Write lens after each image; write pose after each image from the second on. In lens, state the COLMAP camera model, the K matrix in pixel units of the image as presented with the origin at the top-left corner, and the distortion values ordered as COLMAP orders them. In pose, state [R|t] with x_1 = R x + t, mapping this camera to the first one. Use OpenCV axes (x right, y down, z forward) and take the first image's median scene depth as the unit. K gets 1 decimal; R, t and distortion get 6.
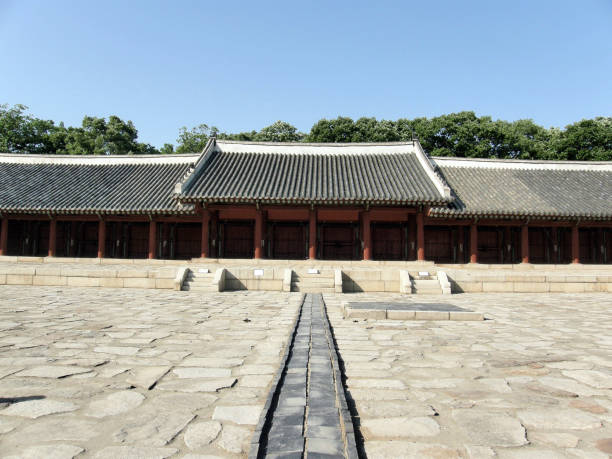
lens RADIAL K [[485.8, 0, 306.0], [0, 485.8, 229.5], [0, 0, 1]] dist [-0.105415, 0.001389]
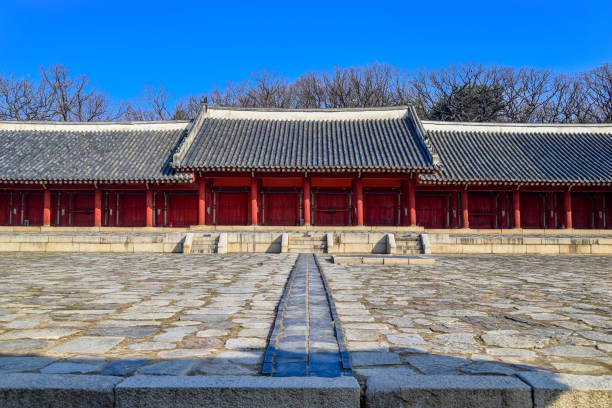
lens RADIAL K [[738.7, 0, 306.0], [0, 738.7, 204.0], [0, 0, 1]] dist [-0.074008, 0.010977]
pose [[0.999831, -0.008575, 0.016247, -0.013553], [0.008315, 0.999837, 0.016001, -0.009888], [-0.016382, -0.015863, 0.999740, -0.577941]]
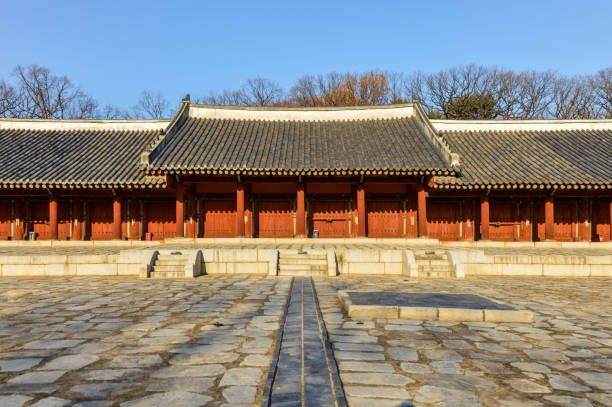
lens RADIAL K [[481.8, 0, 297.1], [0, 481.8, 222.3], [0, 0, 1]] dist [0.132298, -0.001362]
pose [[0.999852, -0.011590, 0.012719, -0.004654], [0.011138, 0.999323, 0.035059, 0.001851], [-0.013117, -0.034912, 0.999304, 0.112522]]
